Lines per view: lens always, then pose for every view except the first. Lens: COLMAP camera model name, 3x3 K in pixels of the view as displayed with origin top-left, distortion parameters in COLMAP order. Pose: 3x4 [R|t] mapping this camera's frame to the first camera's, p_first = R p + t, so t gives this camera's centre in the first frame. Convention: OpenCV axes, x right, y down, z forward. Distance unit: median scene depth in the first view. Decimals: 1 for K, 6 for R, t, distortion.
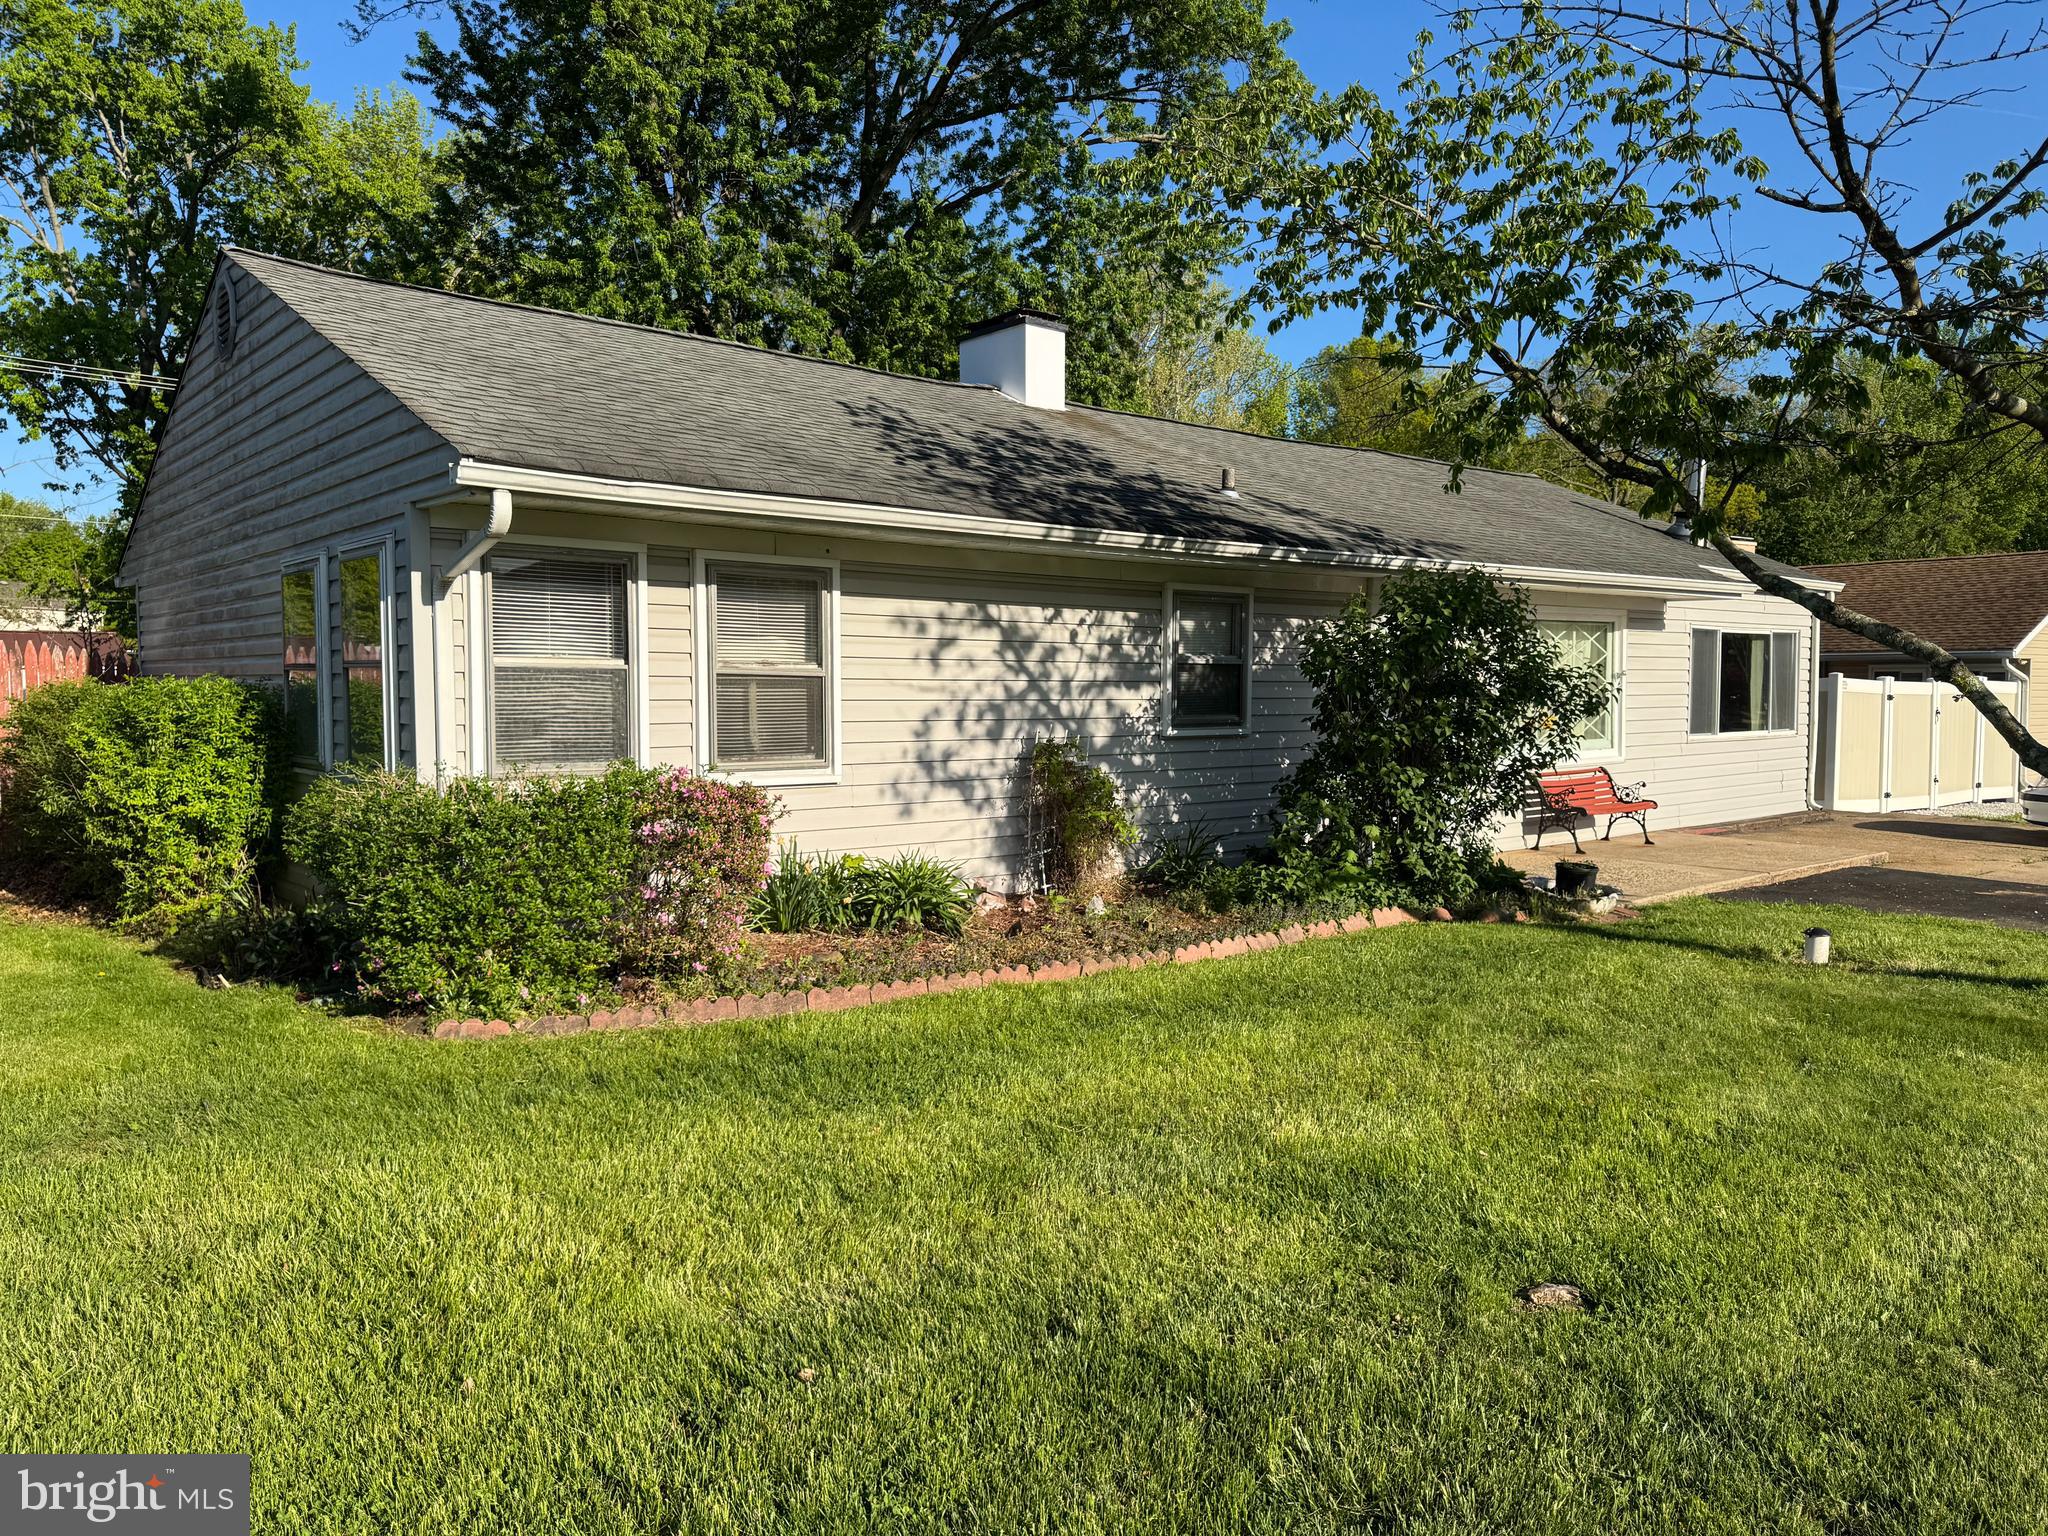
lens RADIAL K [[1452.2, 0, 1023.0], [0, 1452.2, 766.1], [0, 0, 1]] dist [0.065791, -0.087391]
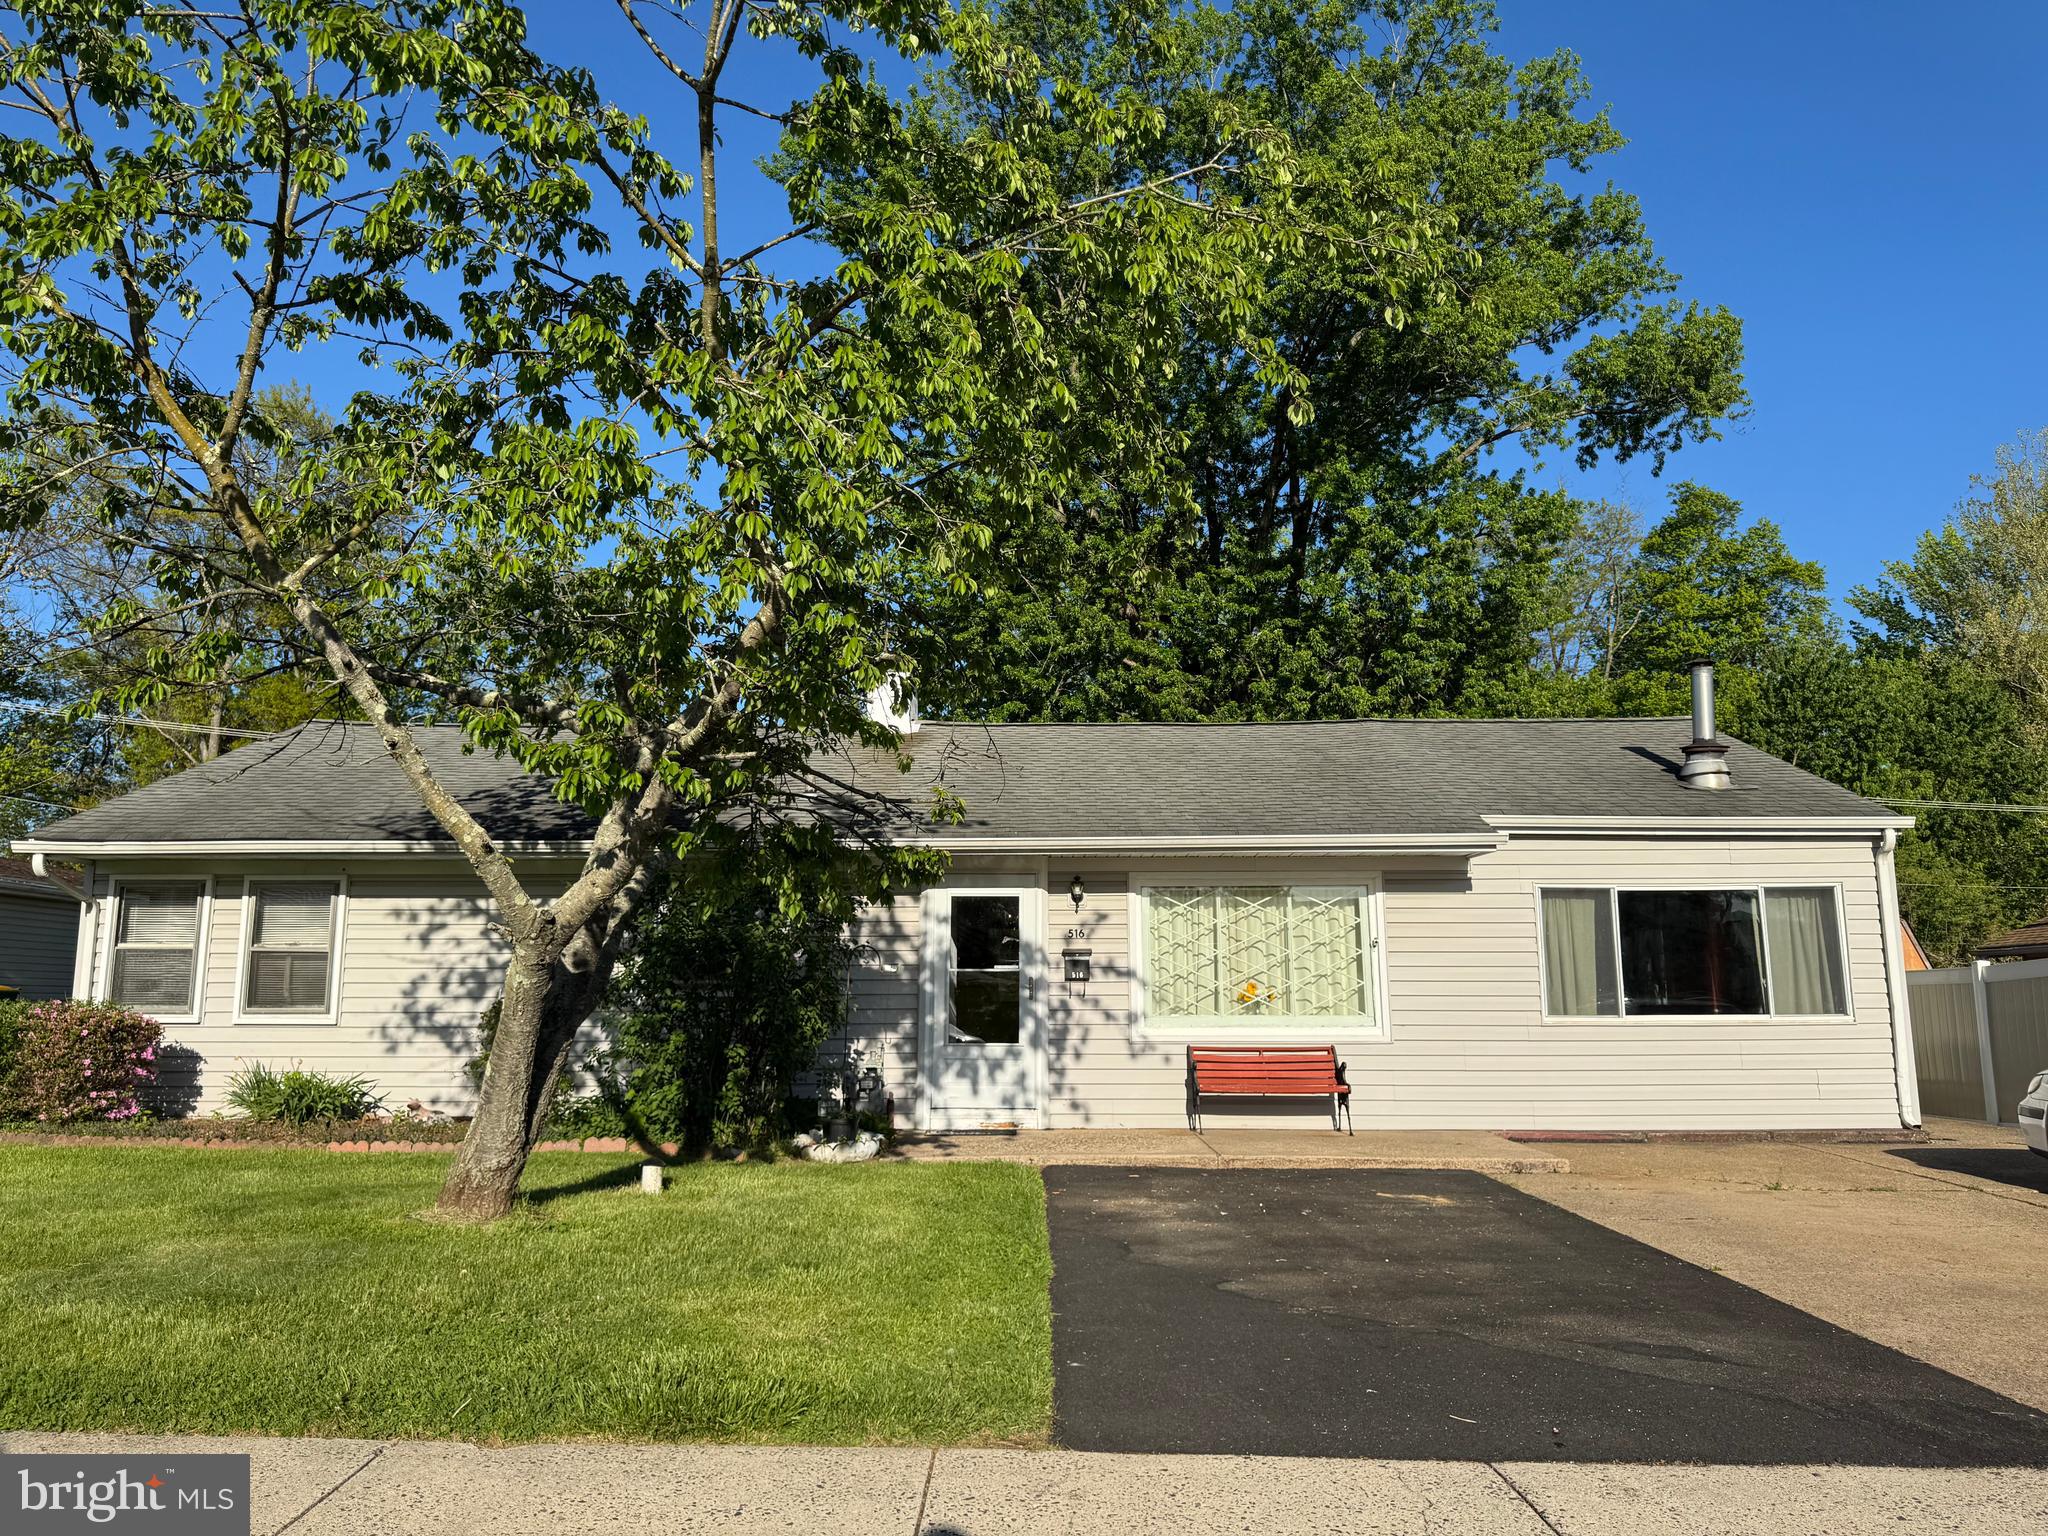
lens RADIAL K [[1452.2, 0, 1024.8], [0, 1452.2, 767.1], [0, 0, 1]] dist [0.065791, -0.087391]
pose [[0.749527, -0.108769, -0.652977, 1.304163], [-0.035153, 0.978477, -0.203340, 0.030928], [0.661040, 0.175363, 0.729571, 0.314117]]
